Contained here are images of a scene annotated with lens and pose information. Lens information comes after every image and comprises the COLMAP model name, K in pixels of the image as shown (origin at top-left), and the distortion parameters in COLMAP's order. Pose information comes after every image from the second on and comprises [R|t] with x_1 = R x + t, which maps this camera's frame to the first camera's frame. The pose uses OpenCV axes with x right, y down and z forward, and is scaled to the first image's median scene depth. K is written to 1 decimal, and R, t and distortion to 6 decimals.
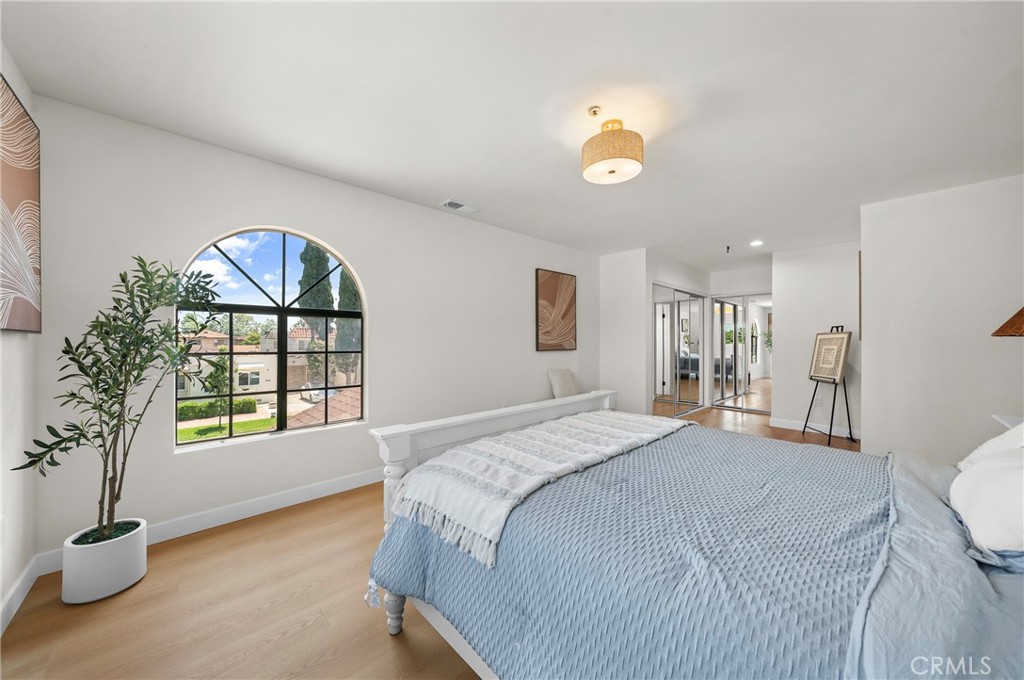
lens RADIAL K [[356.7, 0, 512.0], [0, 356.7, 340.0], [0, 0, 1]] dist [-0.001807, -0.000112]
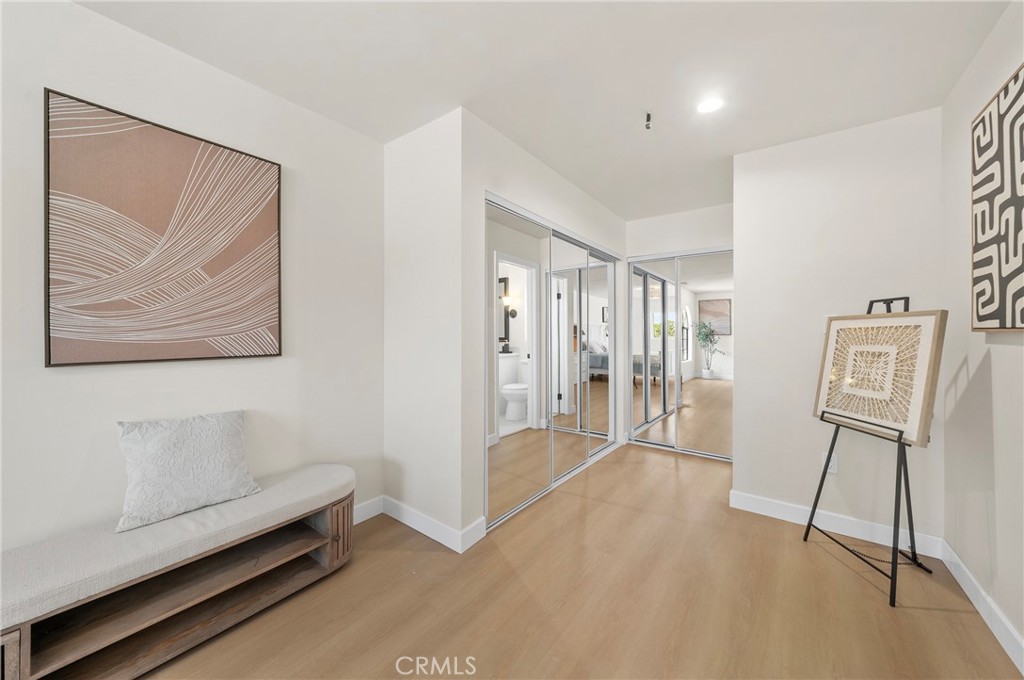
lens RADIAL K [[362.8, 0, 507.9], [0, 362.8, 328.9], [0, 0, 1]] dist [0.001111, 0.000022]
pose [[0.988132, 0.002181, 0.153595, 0.361305], [-0.000832, 0.999961, -0.008849, 0.000852], [-0.153608, 0.008616, 0.988094, 0.579725]]
